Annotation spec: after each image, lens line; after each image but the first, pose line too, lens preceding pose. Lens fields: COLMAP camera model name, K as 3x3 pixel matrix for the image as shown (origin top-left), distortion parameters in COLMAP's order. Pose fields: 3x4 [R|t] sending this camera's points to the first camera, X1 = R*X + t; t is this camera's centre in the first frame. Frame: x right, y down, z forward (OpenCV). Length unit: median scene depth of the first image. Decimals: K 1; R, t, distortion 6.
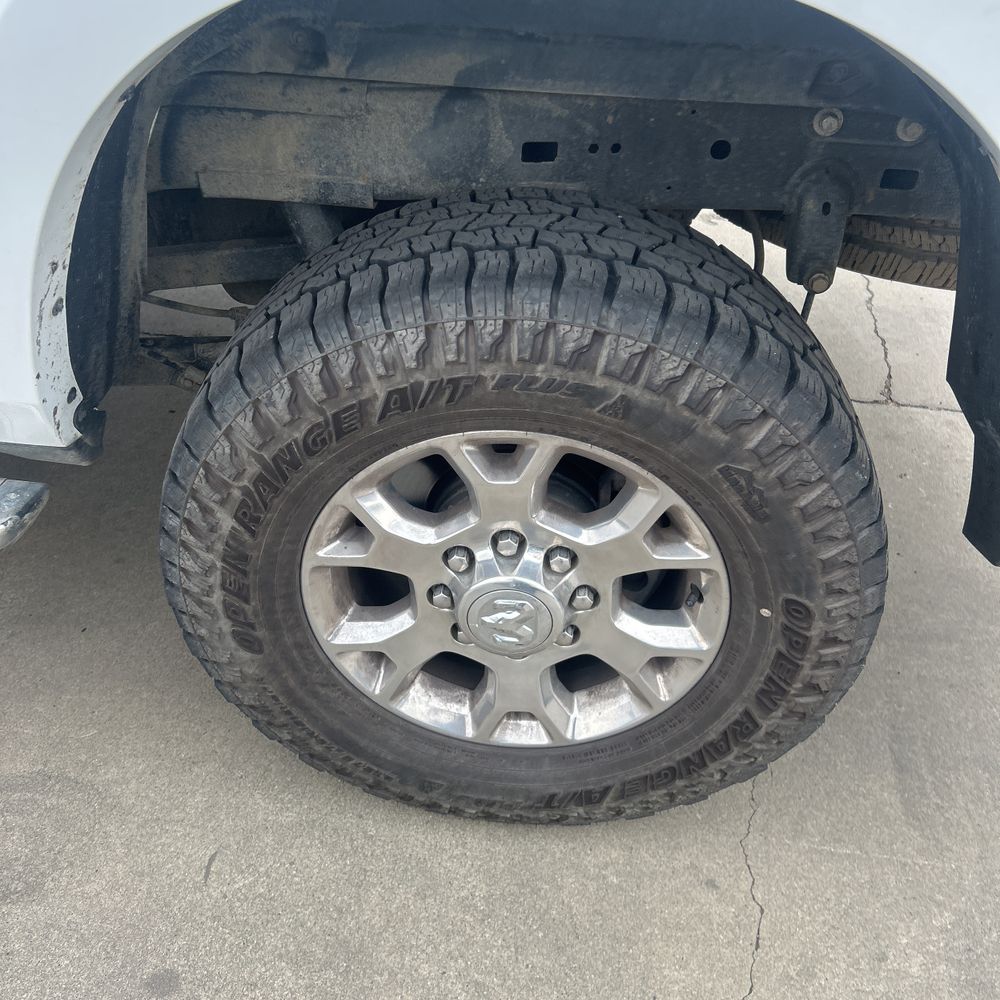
lens RADIAL K [[1001.3, 0, 477.9], [0, 1001.3, 488.2], [0, 0, 1]] dist [0.149270, -0.425856]
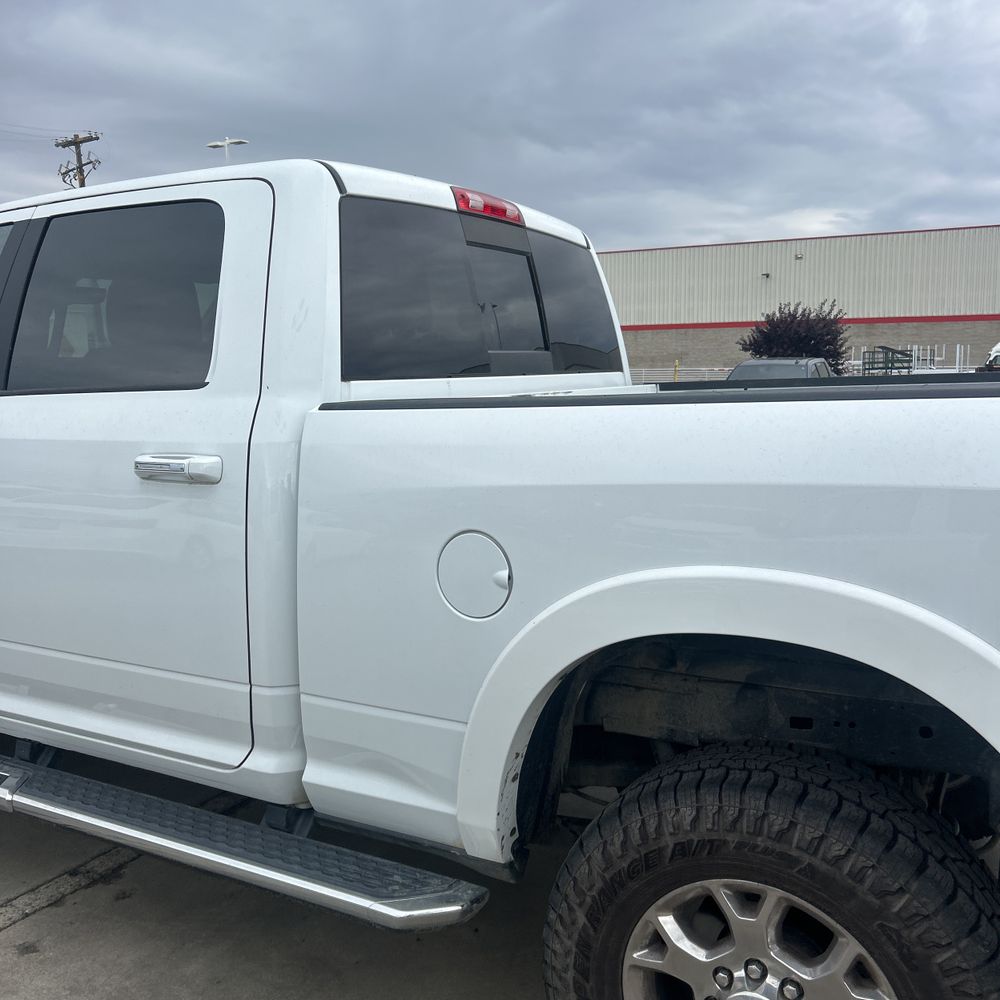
lens RADIAL K [[1016.2, 0, 500.0], [0, 1016.2, 488.1], [0, 0, 1]] dist [0.025316, -0.041426]
pose [[0.908554, -0.010192, -0.417642, 0.360596], [-0.205253, 0.859835, -0.467499, 0.249703], [0.363868, 0.510471, 0.779115, -0.771775]]
